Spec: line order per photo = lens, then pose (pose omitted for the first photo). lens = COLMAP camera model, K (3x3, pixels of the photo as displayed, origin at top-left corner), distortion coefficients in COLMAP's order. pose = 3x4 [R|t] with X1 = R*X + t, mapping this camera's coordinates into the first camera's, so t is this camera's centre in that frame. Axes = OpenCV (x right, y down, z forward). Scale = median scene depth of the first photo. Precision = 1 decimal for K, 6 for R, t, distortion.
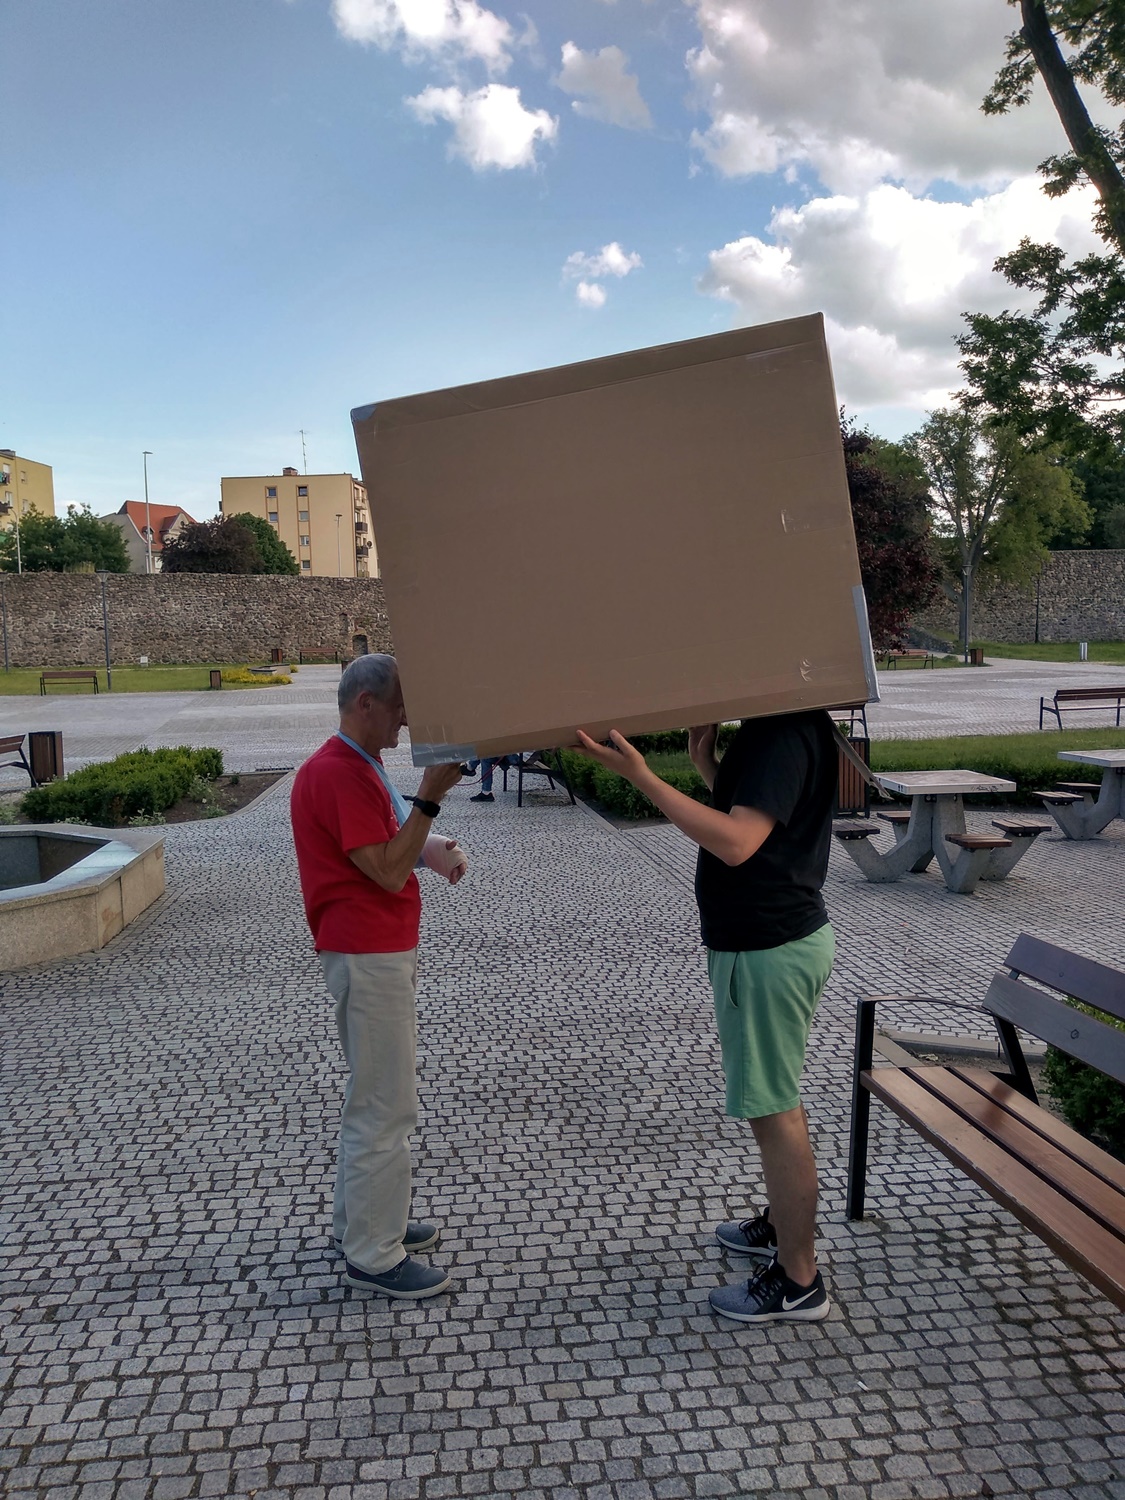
lens RADIAL K [[1177.8, 0, 564.0], [0, 1177.8, 771.6], [0, 0, 1]] dist [0.073268, -0.096750]
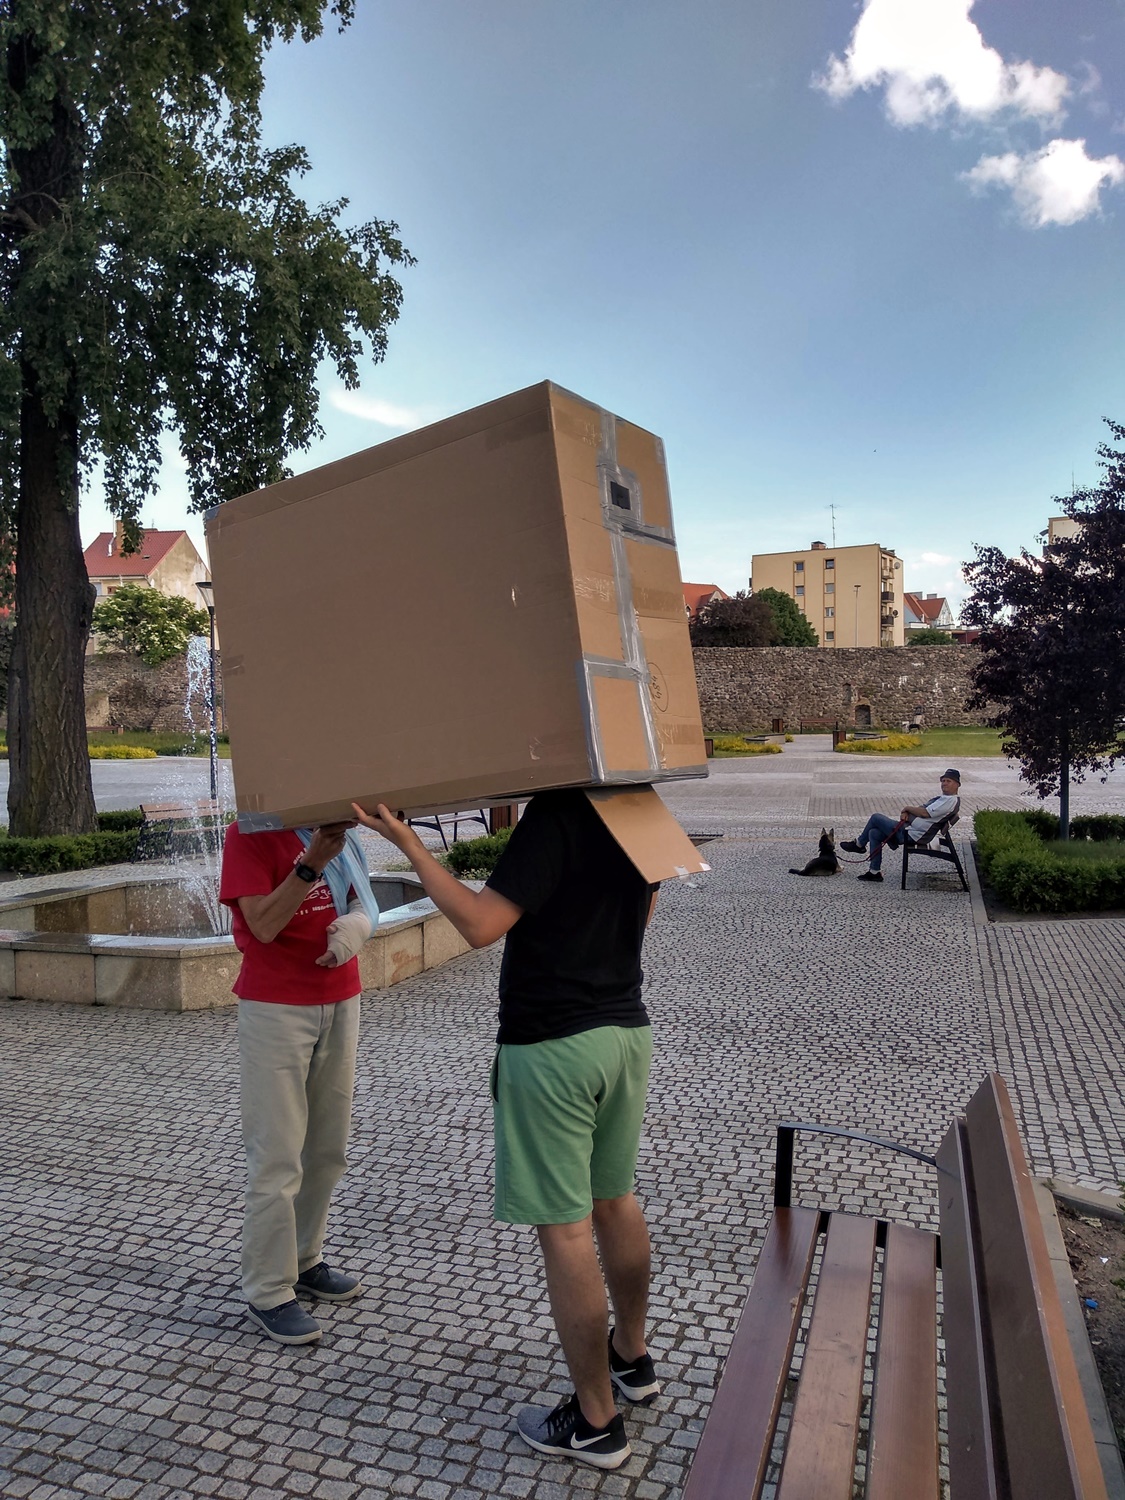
lens RADIAL K [[1177.8, 0, 564.0], [0, 1177.8, 771.6], [0, 0, 1]] dist [0.073268, -0.096750]
pose [[0.901811, 0.029184, -0.431144, 0.288153], [-0.054395, 0.997447, -0.046260, -0.012552], [0.428694, 0.065170, 0.901096, 0.069433]]
